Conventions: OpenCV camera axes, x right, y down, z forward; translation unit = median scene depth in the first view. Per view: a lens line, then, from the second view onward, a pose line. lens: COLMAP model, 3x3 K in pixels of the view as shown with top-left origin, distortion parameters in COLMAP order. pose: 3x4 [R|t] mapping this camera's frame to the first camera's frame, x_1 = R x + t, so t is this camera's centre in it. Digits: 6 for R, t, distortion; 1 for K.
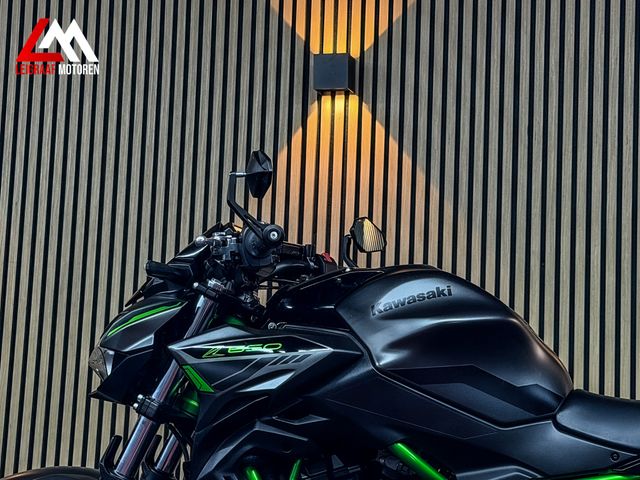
lens RADIAL K [[1432.9, 0, 320.0], [0, 1432.9, 240.0], [0, 0, 1]] dist [0.085372, 0.609968]
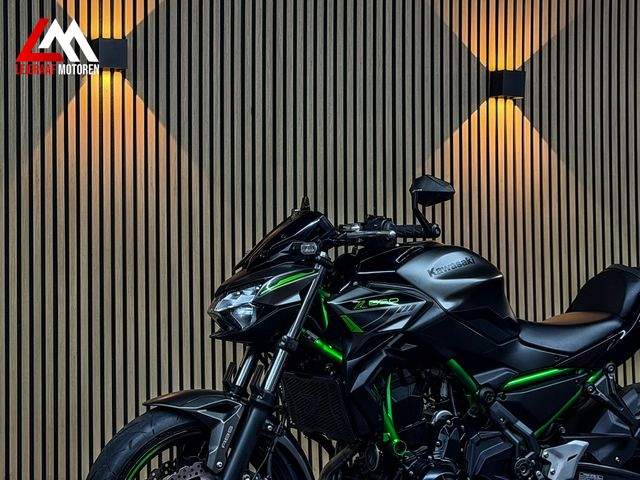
lens RADIAL K [[1432.9, 0, 320.0], [0, 1432.9, 240.0], [0, 0, 1]] dist [0.085372, 0.609968]
pose [[0.791782, -0.013502, 0.610654, -0.981220], [-0.039358, 0.996550, 0.073068, -0.092440], [-0.609534, -0.081888, 0.788519, -0.128117]]
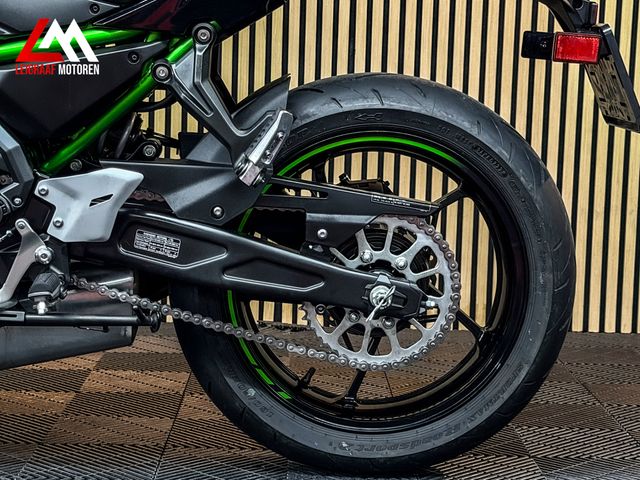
lens RADIAL K [[1406.1, 0, 320.0], [0, 1406.1, 240.0], [0, 0, 1]] dist [0.104075, 0.622854]
pose [[0.964722, -0.041321, 0.260009, 0.103492], [-0.029963, 0.963957, 0.264366, 0.052945], [-0.261561, -0.262831, 0.928712, 0.135854]]
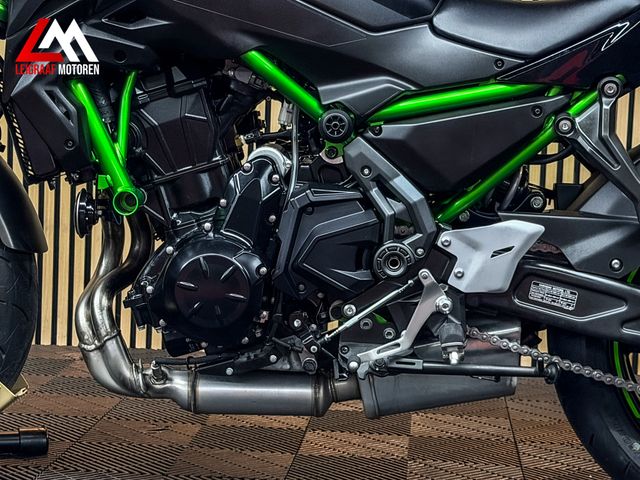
lens RADIAL K [[1406.1, 0, 320.0], [0, 1406.1, 240.0], [0, 0, 1]] dist [0.104075, 0.622854]
pose [[0.985587, -0.023144, 0.167580, -0.047675], [-0.018742, 0.969561, 0.244130, 0.043968], [-0.168130, -0.243752, 0.955153, 0.163215]]
